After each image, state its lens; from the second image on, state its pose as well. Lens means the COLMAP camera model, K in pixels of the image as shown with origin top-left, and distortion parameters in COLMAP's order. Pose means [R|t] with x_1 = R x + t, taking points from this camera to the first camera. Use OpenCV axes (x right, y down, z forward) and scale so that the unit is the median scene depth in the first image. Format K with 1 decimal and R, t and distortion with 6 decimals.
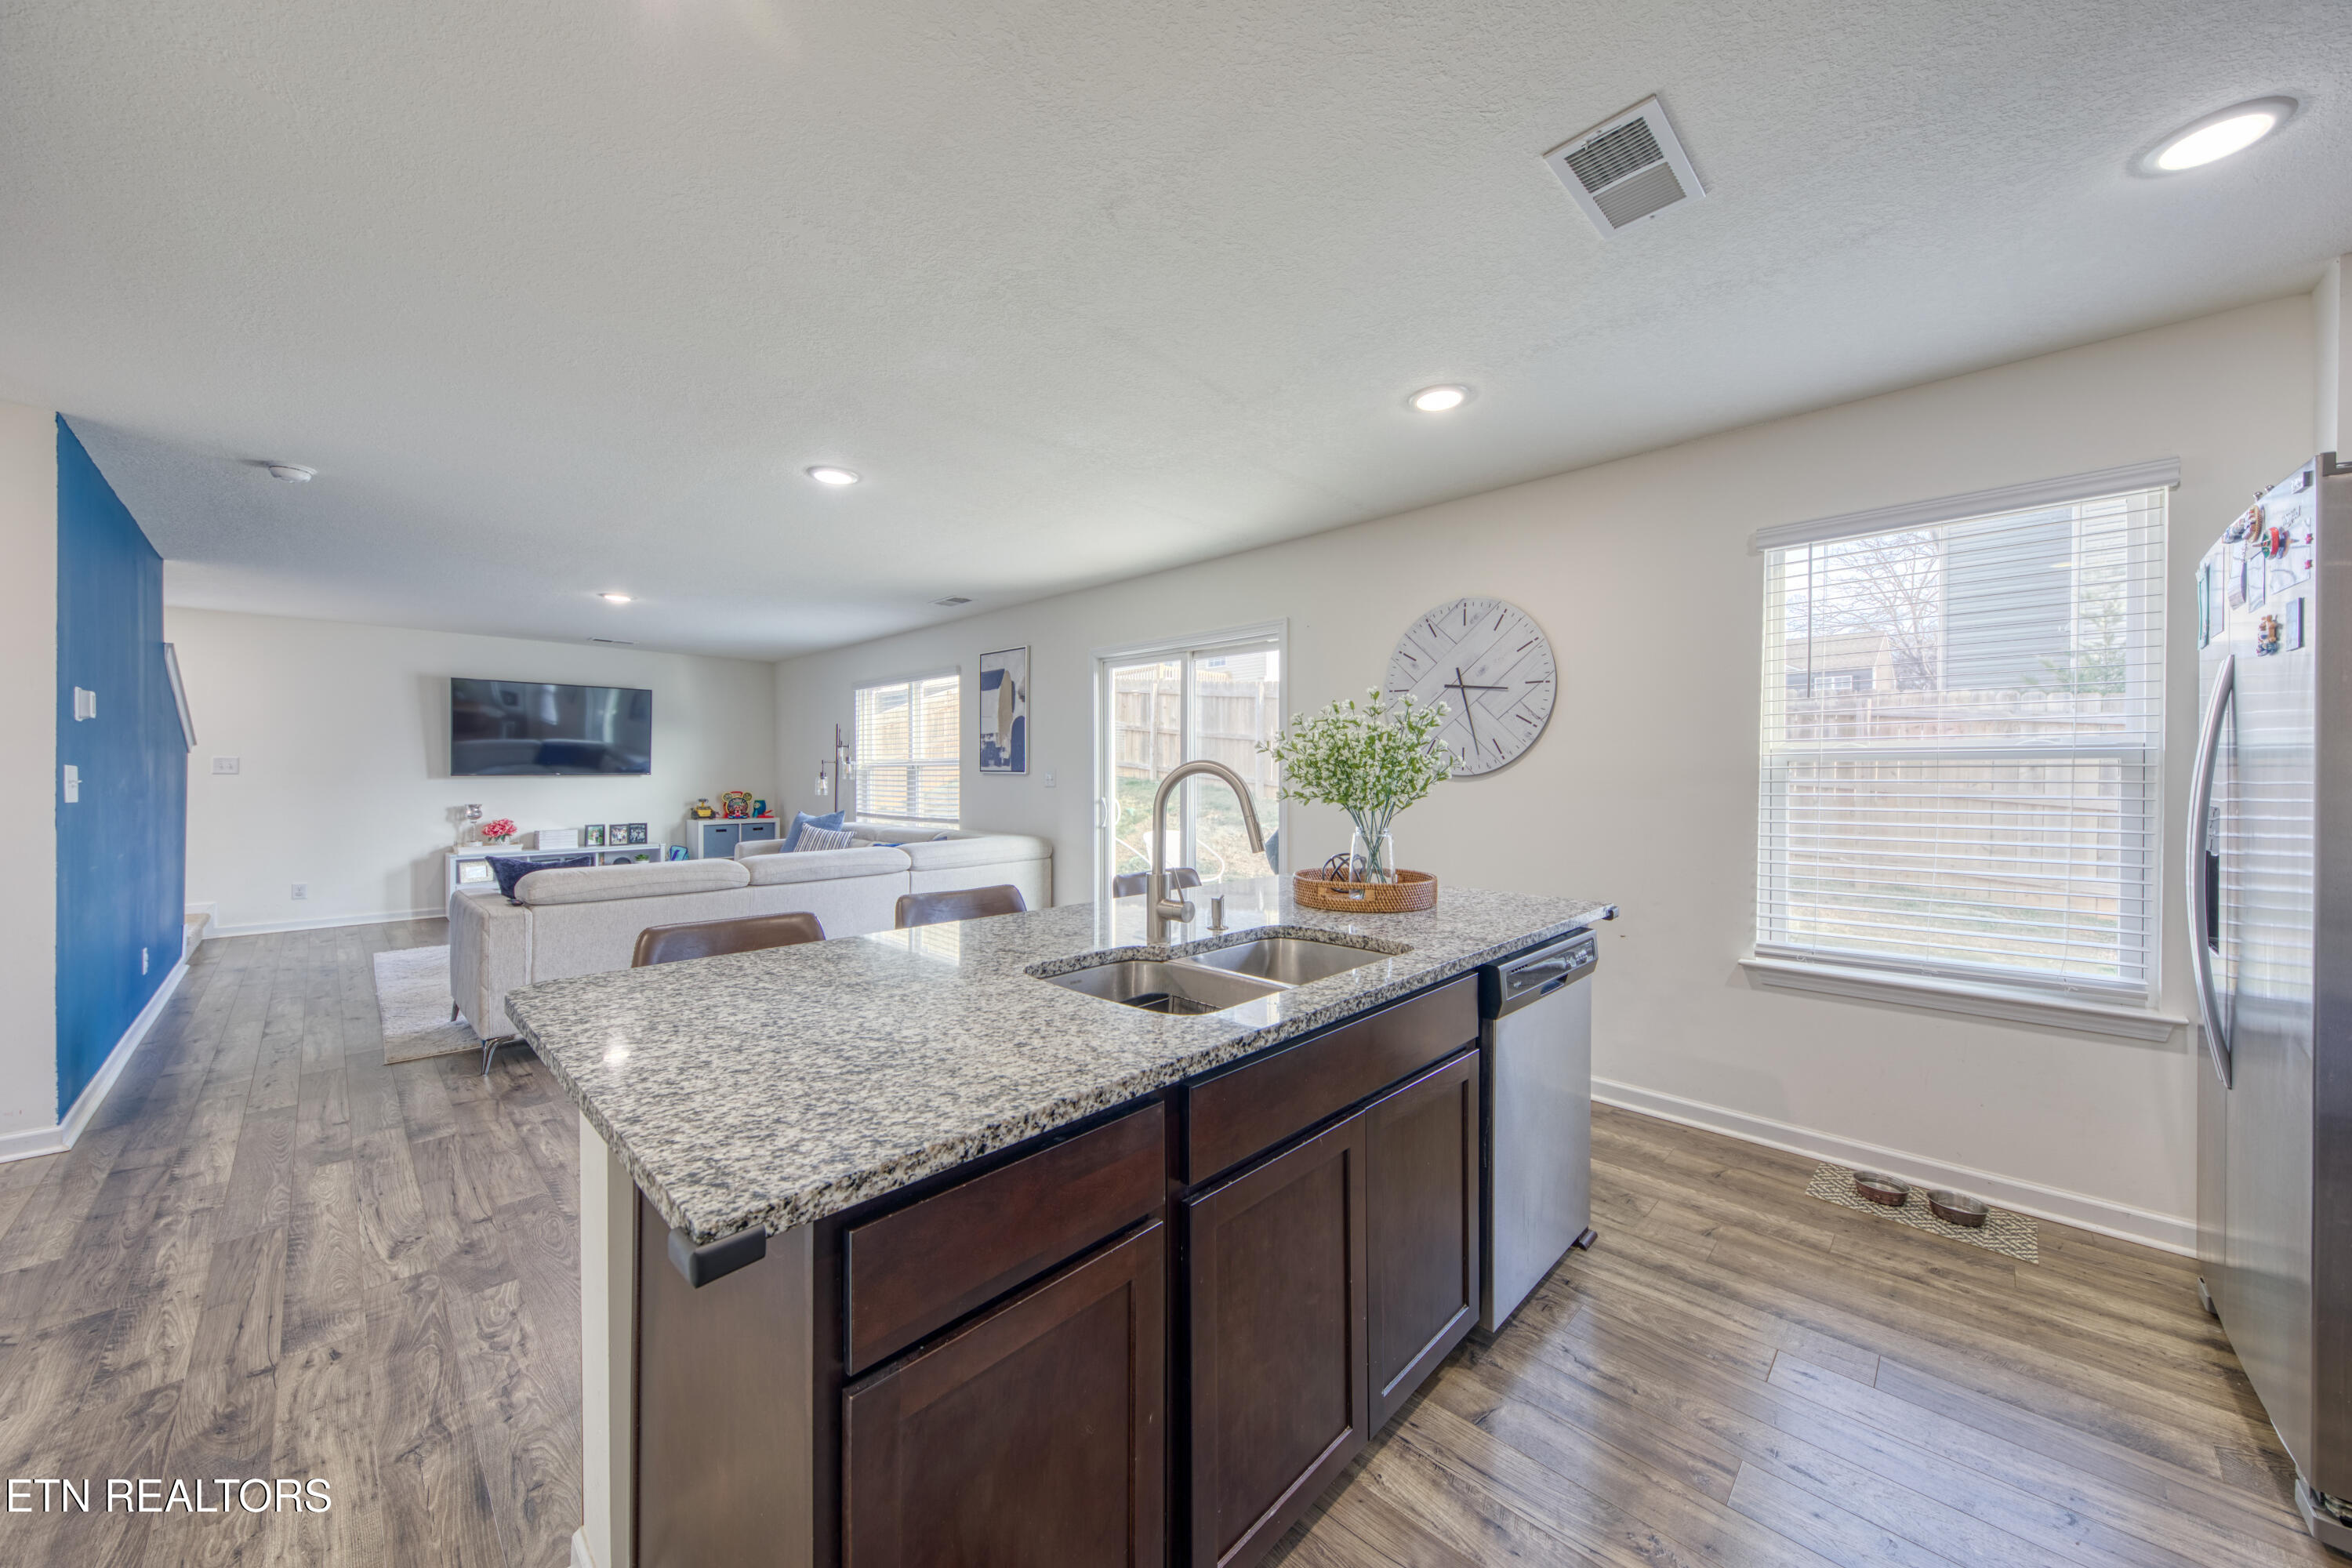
lens RADIAL K [[836.9, 0, 1212.6], [0, 836.9, 778.3], [0, 0, 1]] dist [-0.002876, -0.000886]
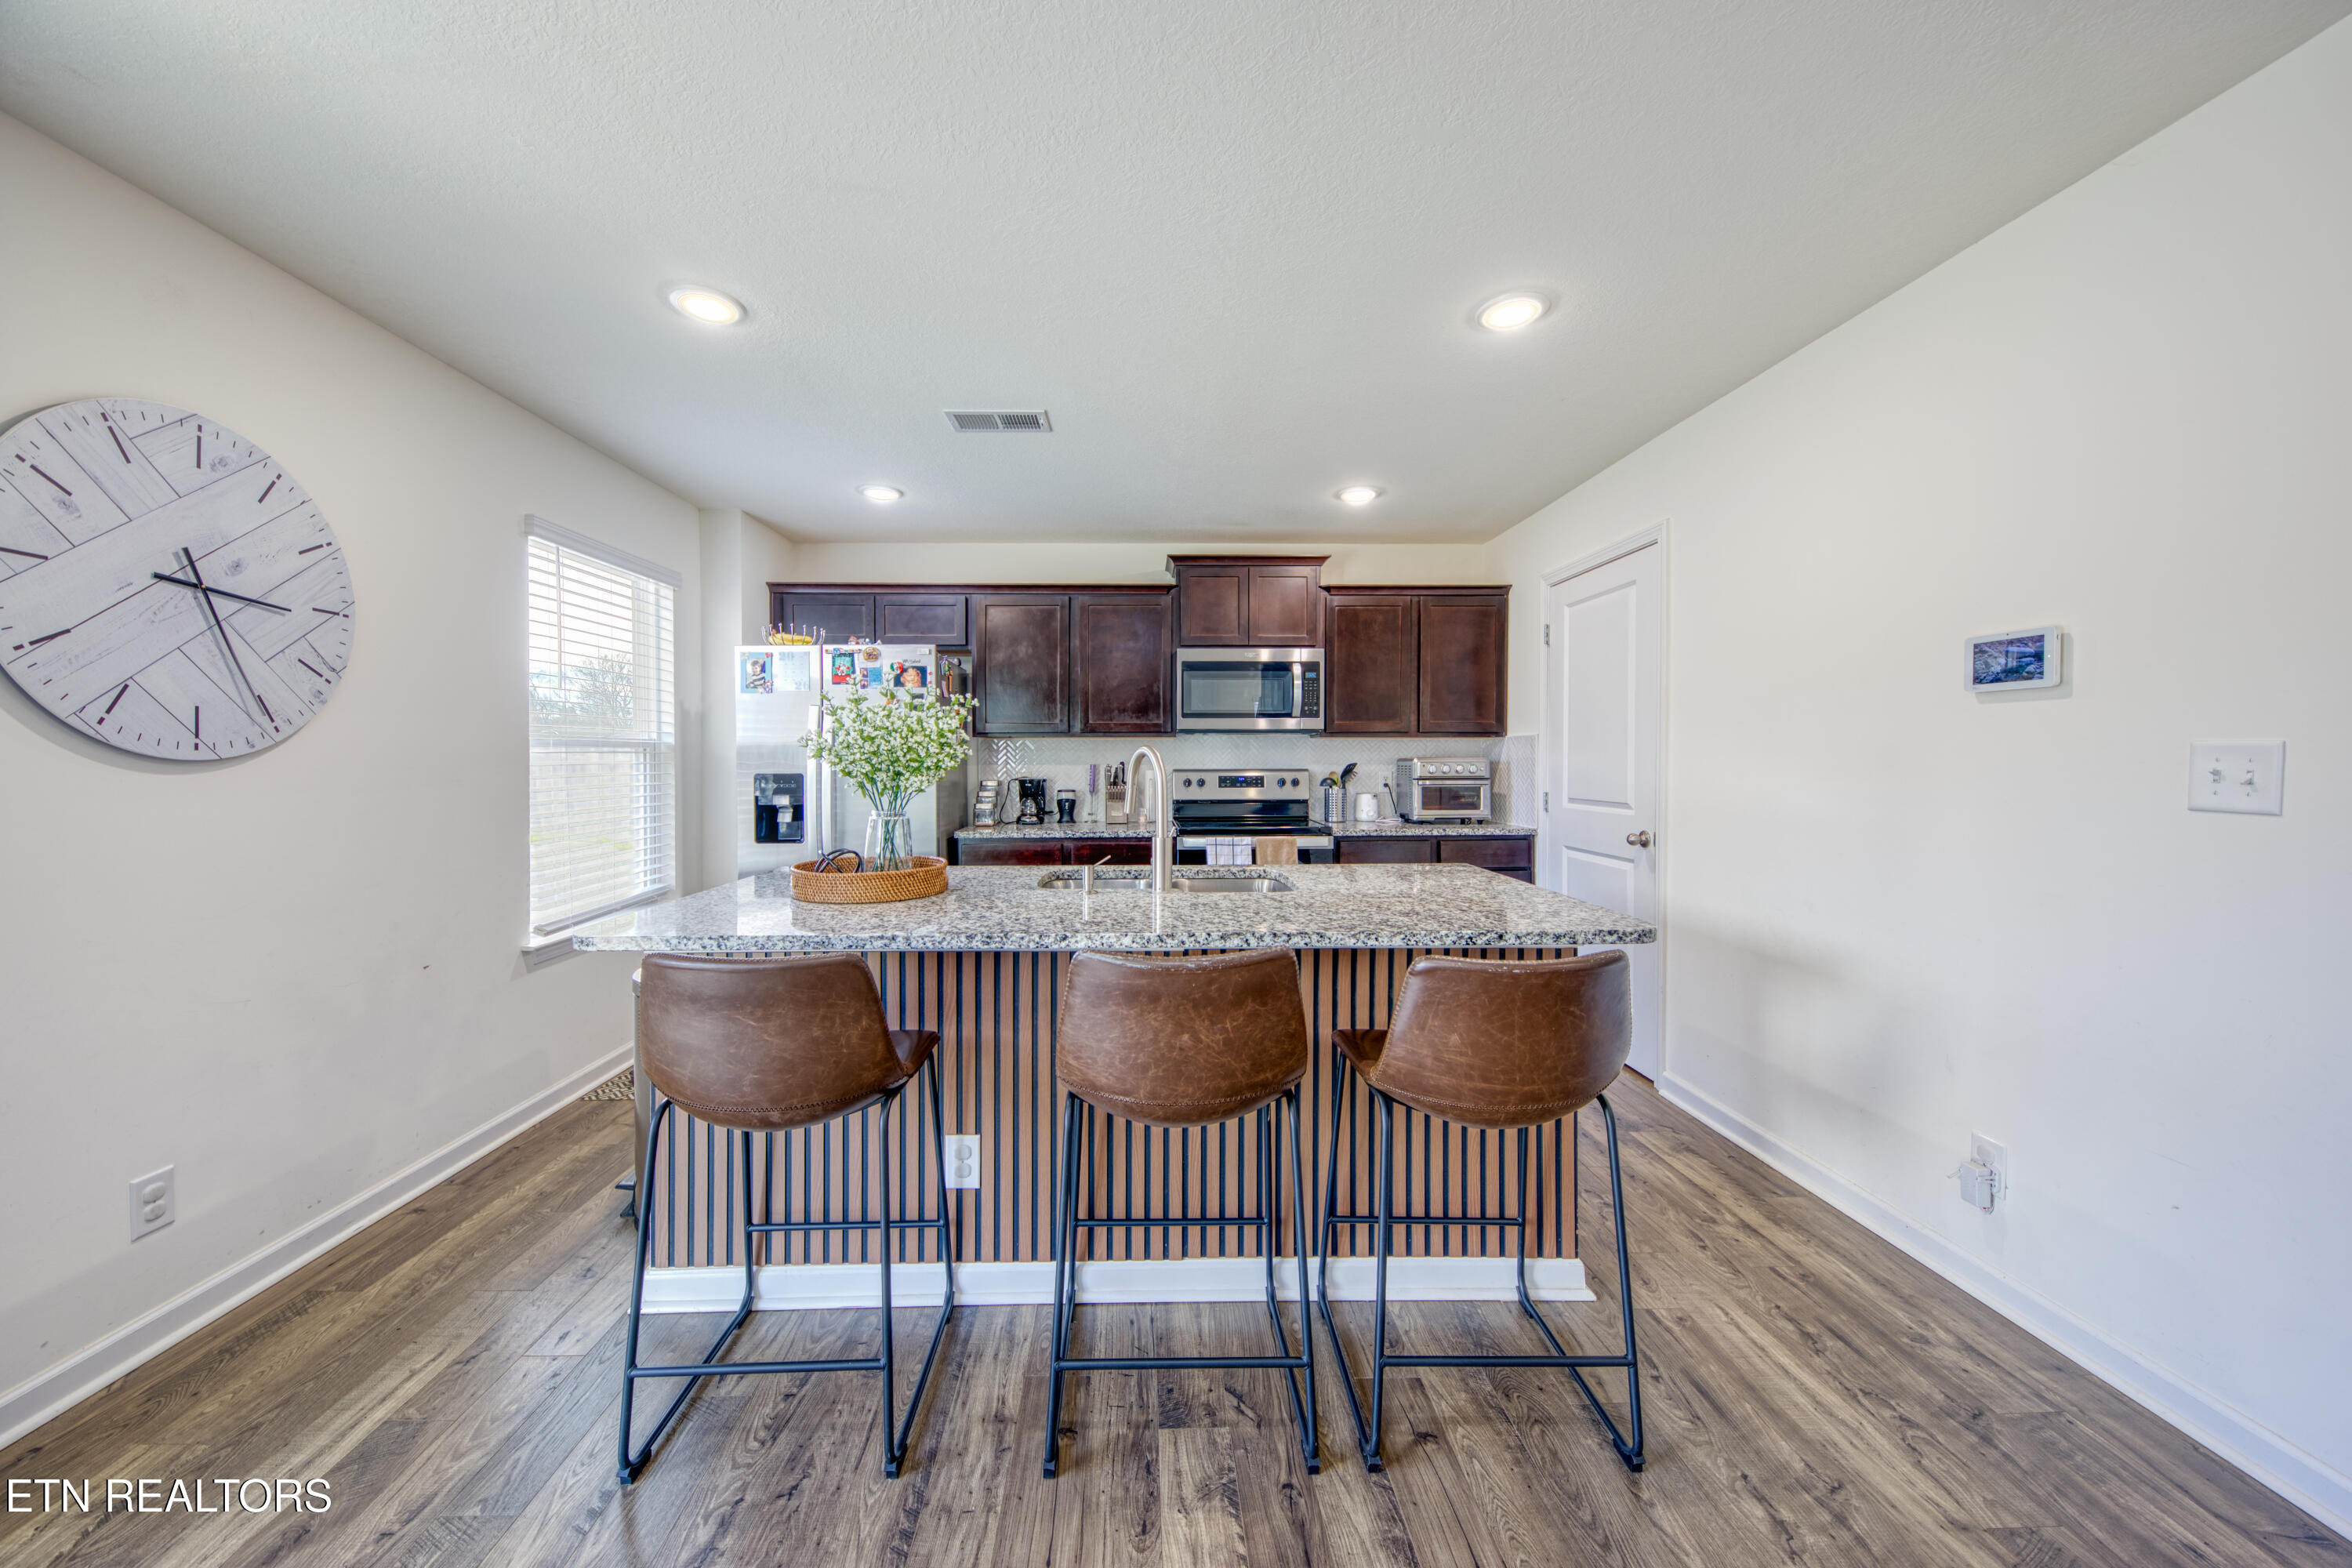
lens RADIAL K [[836.9, 0, 1138.1], [0, 836.9, 757.7], [0, 0, 1]] dist [-0.002876, -0.000886]
pose [[-0.684776, -0.001249, 0.728752, -1.492988], [0.003588, 0.999981, 0.005085, -0.017401], [-0.728745, 0.006097, -0.684758, 2.977711]]
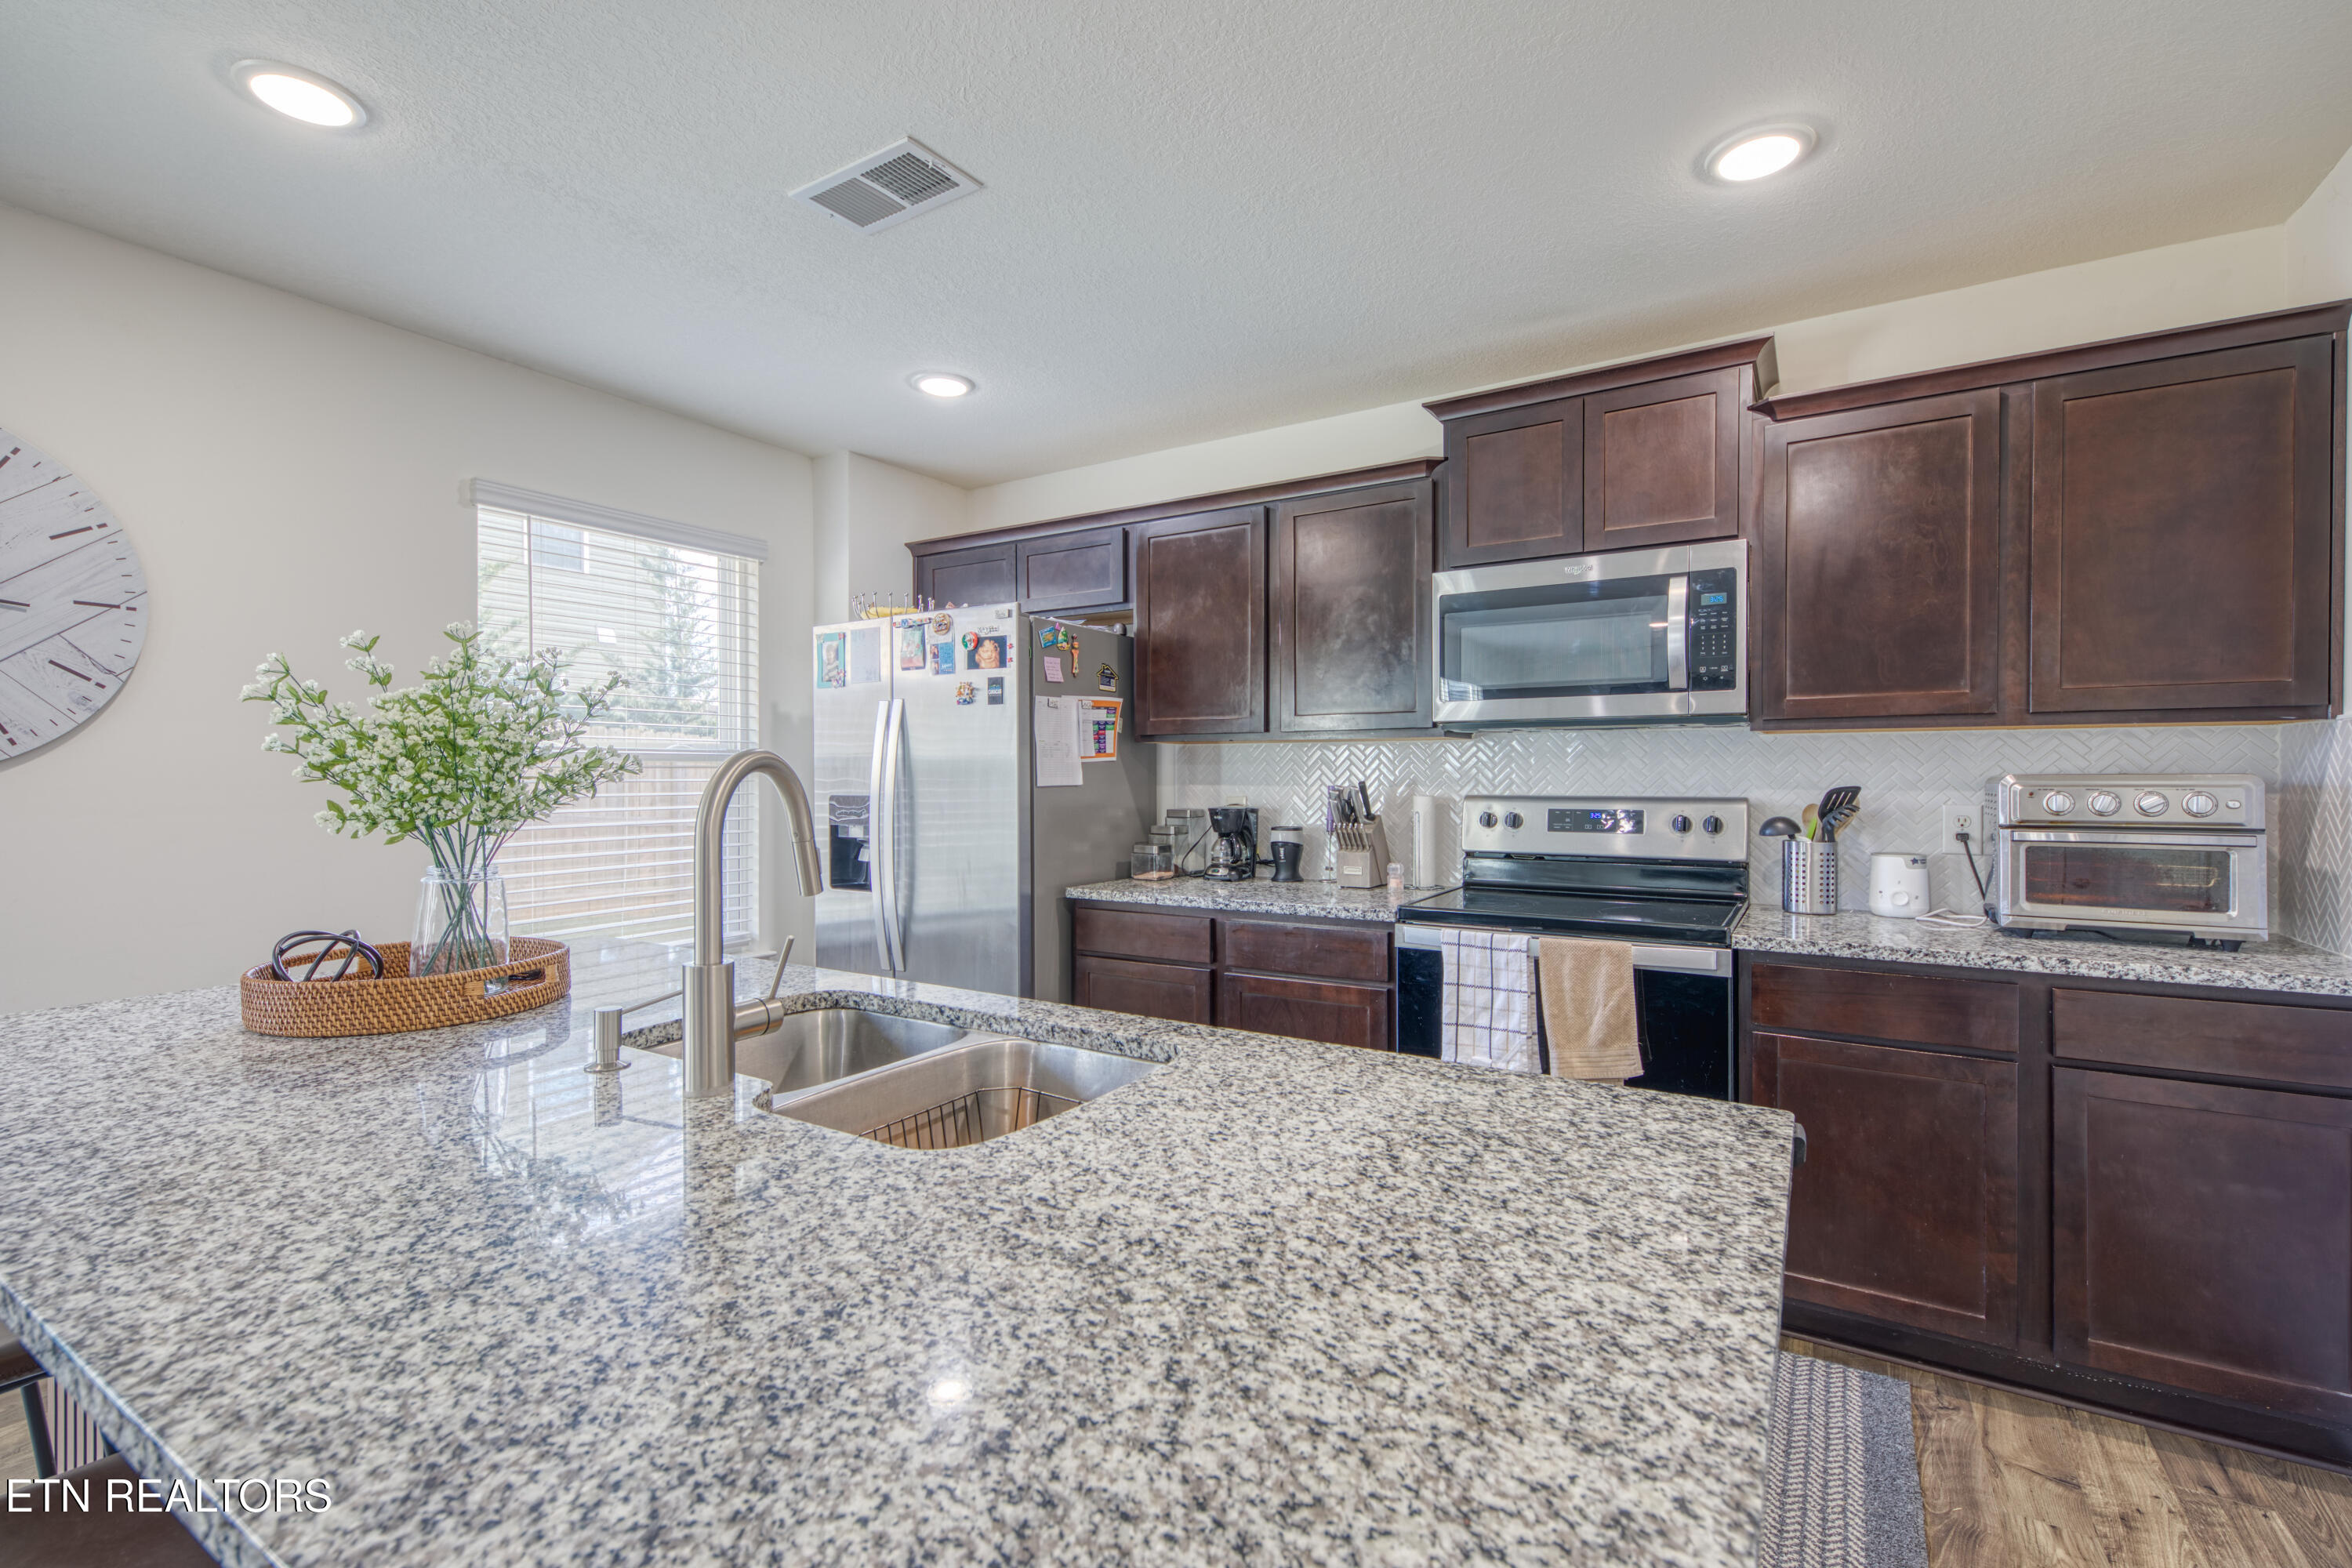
lens RADIAL K [[1016.2, 0, 1161.0], [0, 1016.2, 780.4], [0, 0, 1]] dist [0.009121, -0.000609]
pose [[-0.175660, -0.009393, 0.984406, -1.187304], [0.005541, 0.999929, 0.010529, -0.012246], [-0.984435, 0.007304, -0.175595, 1.325360]]
